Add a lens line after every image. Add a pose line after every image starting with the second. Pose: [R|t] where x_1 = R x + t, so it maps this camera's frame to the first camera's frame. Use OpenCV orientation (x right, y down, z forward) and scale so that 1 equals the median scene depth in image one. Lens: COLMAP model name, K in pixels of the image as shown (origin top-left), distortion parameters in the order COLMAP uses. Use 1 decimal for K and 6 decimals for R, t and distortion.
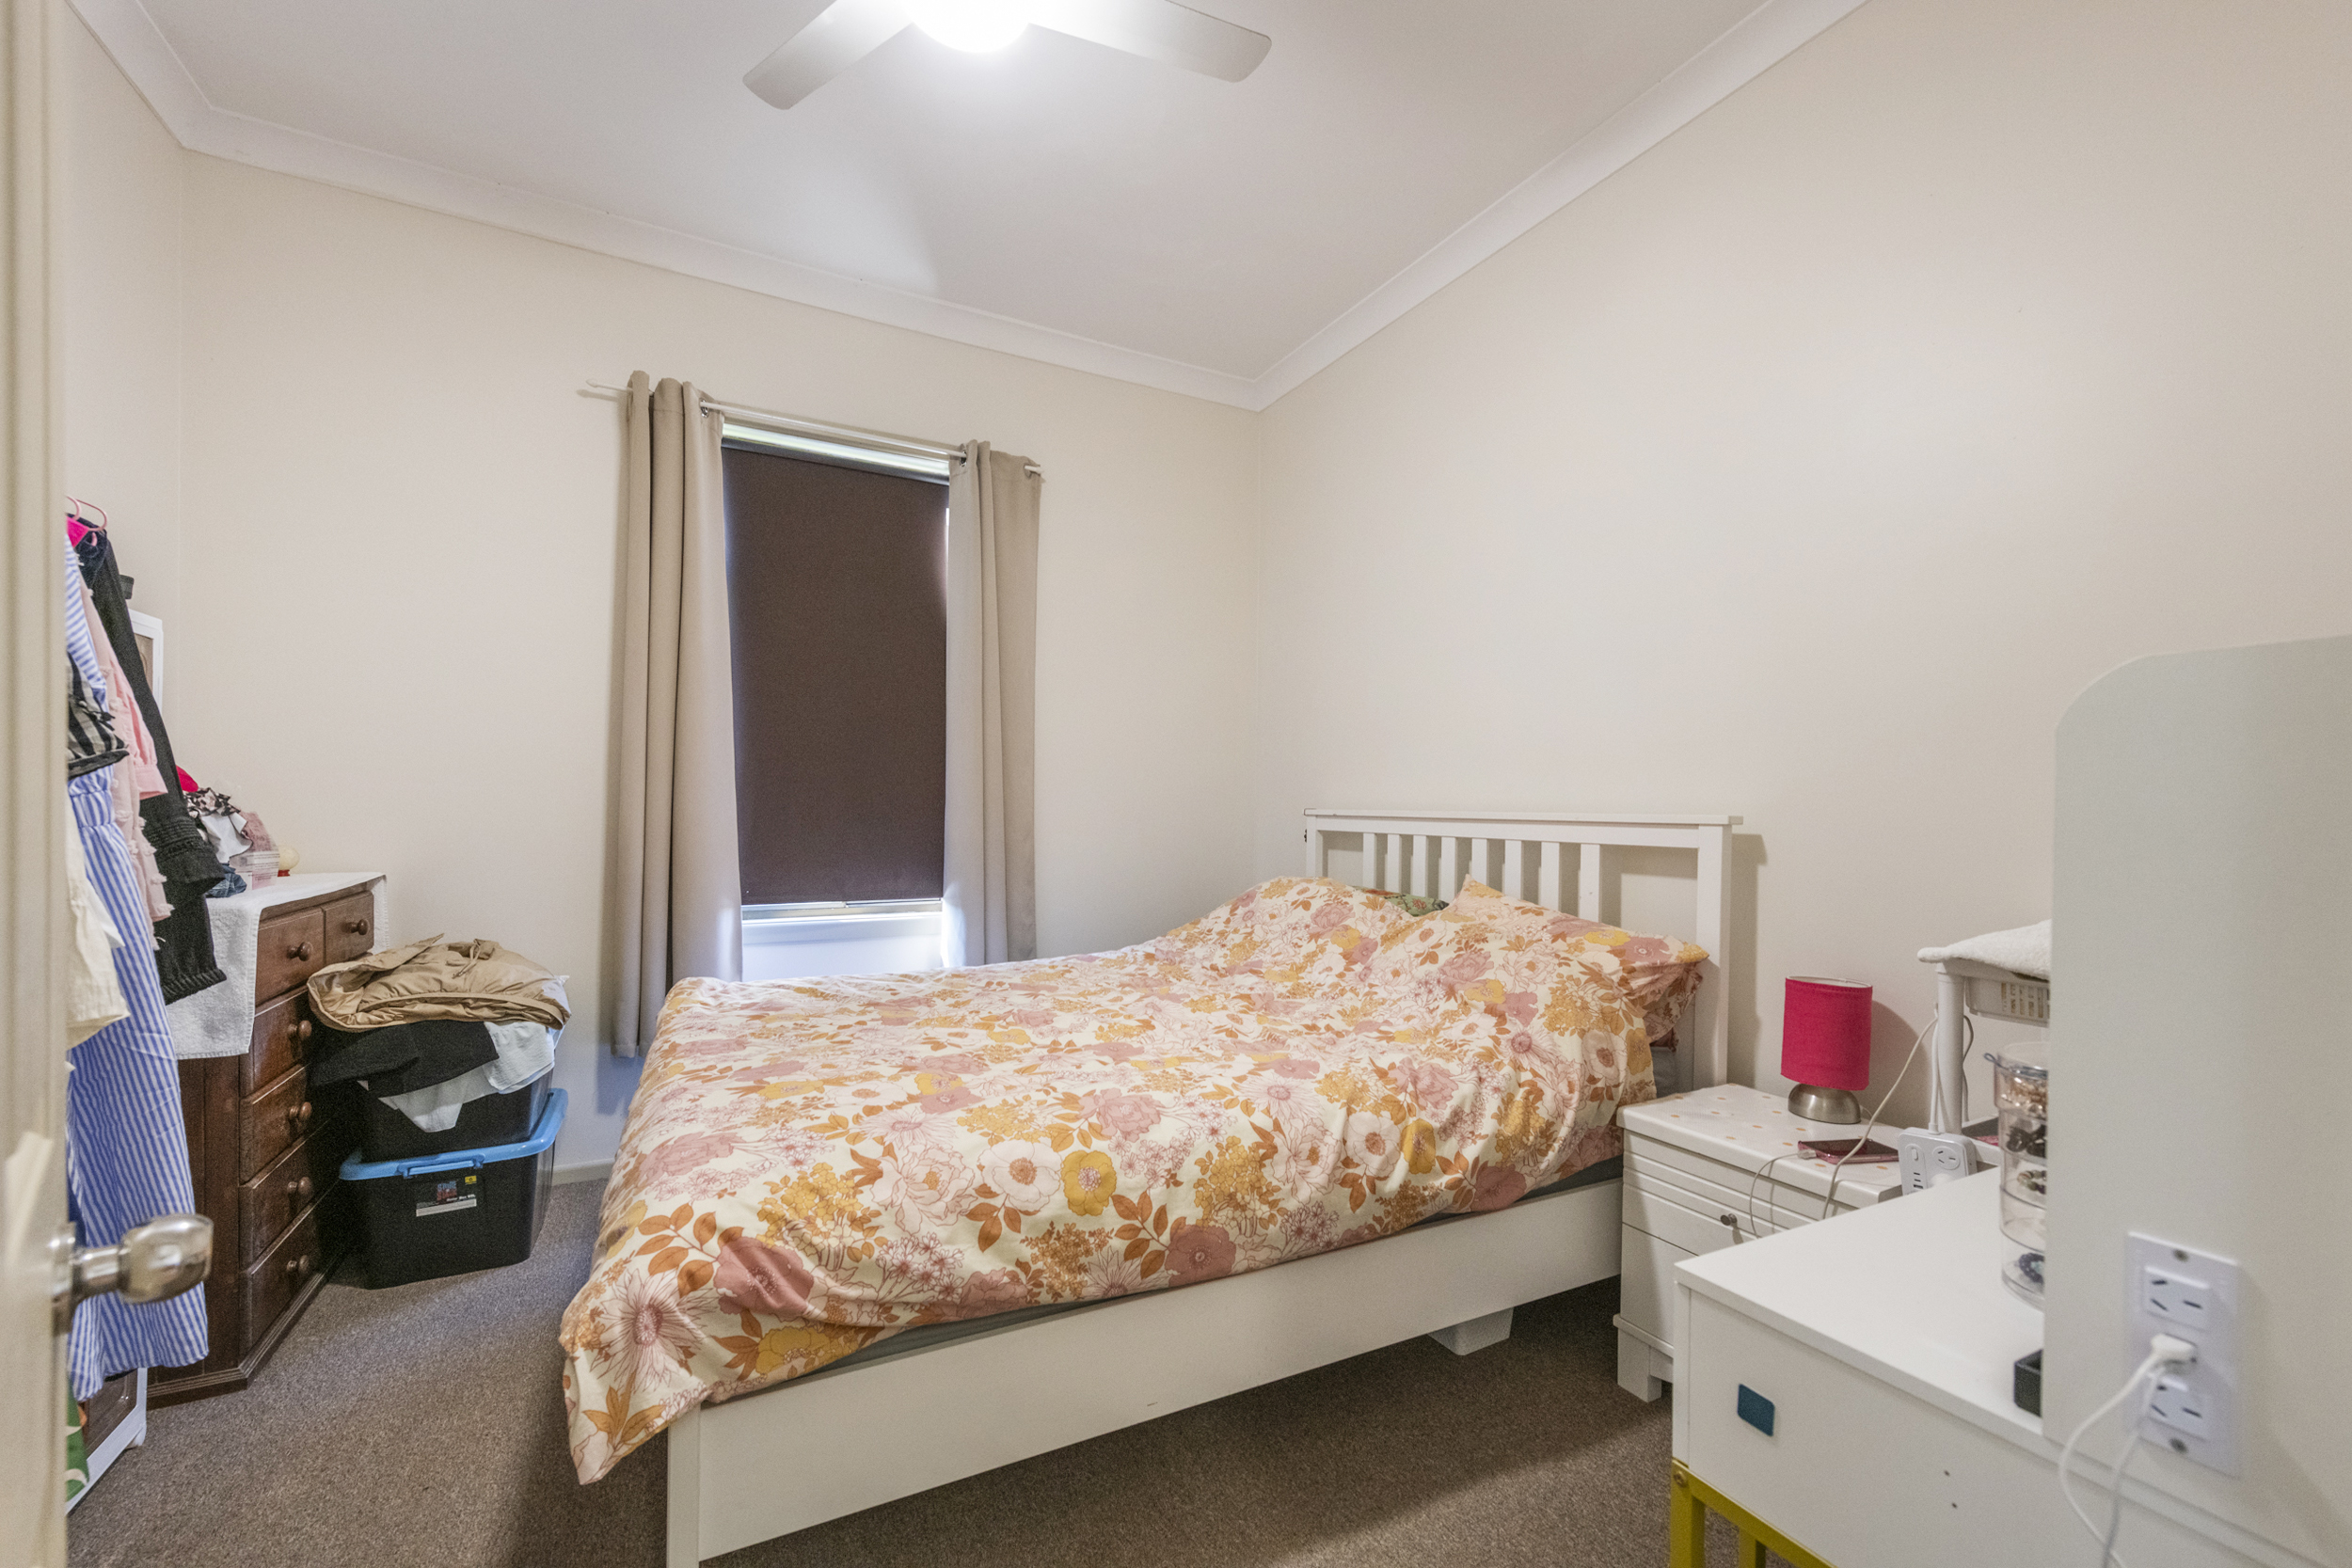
lens RADIAL K [[939.4, 0, 1184.2], [0, 939.4, 801.2], [0, 0, 1]] dist [0.001066, -0.000721]
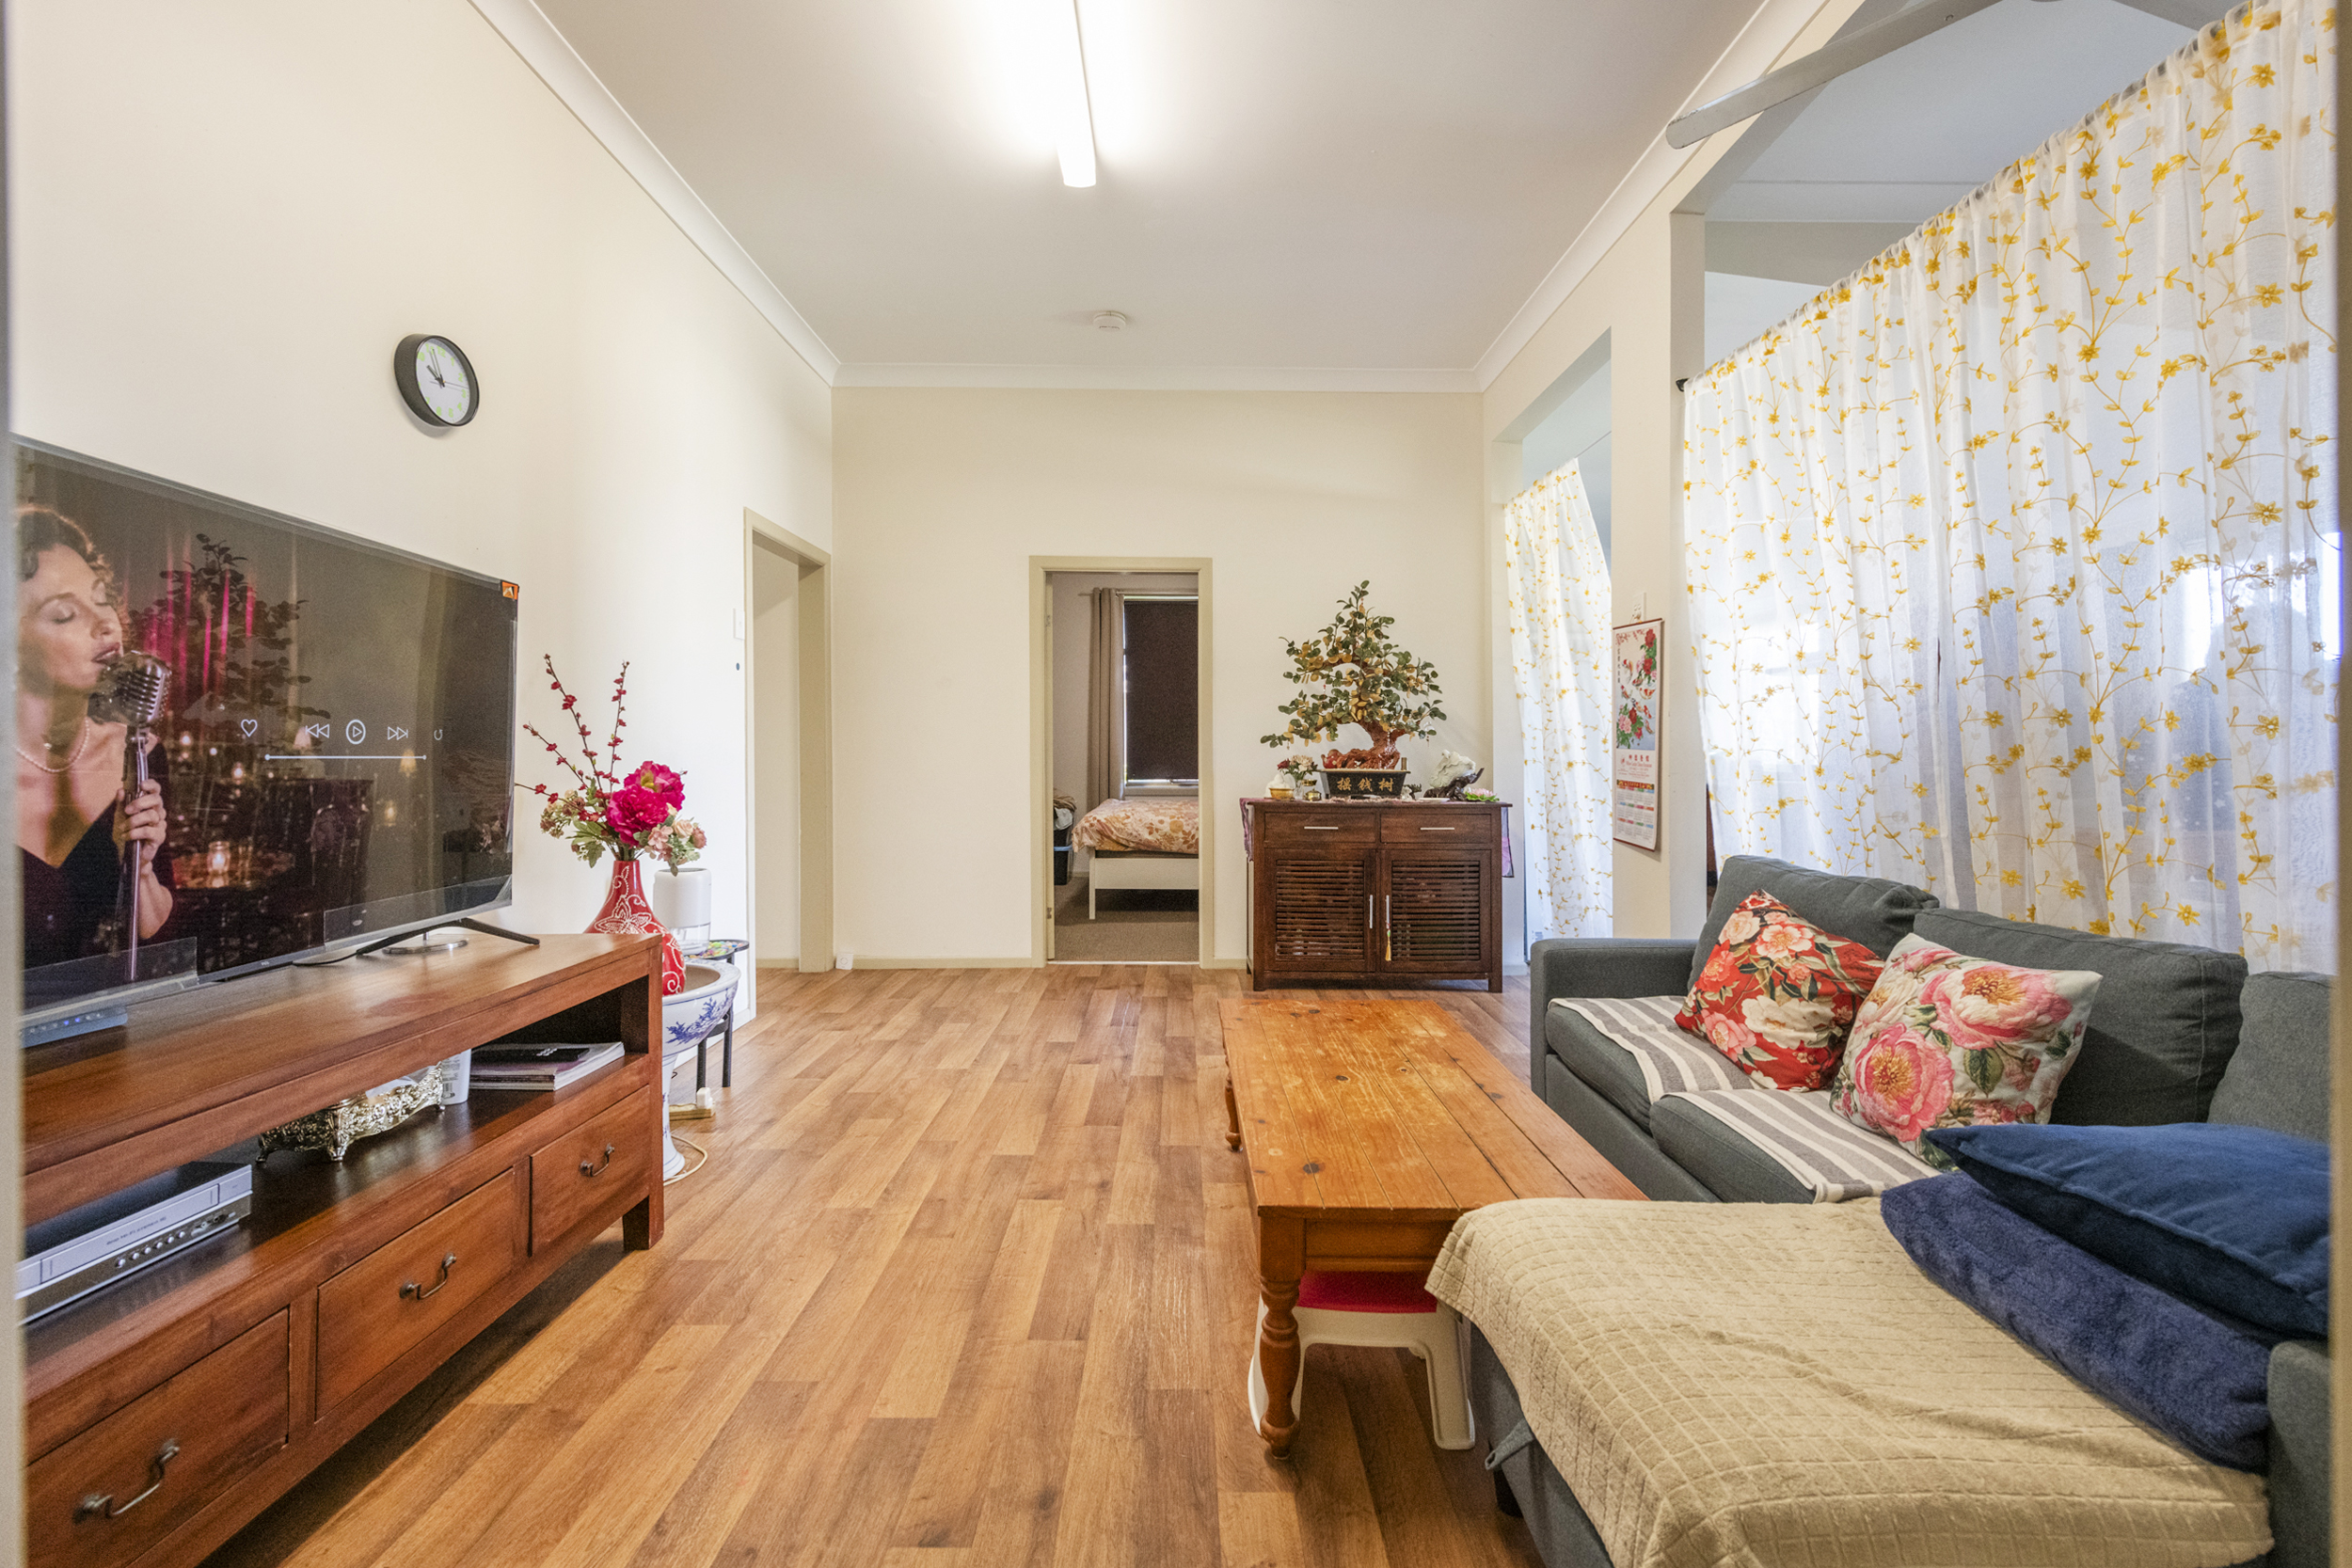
lens RADIAL K [[939.4, 0, 1167.5], [0, 939.4, 770.9], [0, 0, 1]] dist [0.001066, -0.000721]
pose [[0.880060, 0.005562, -0.474830, 1.372000], [0.006031, 0.999720, 0.022888, 0.043888], [0.474824, -0.023006, 0.879780, -2.004239]]
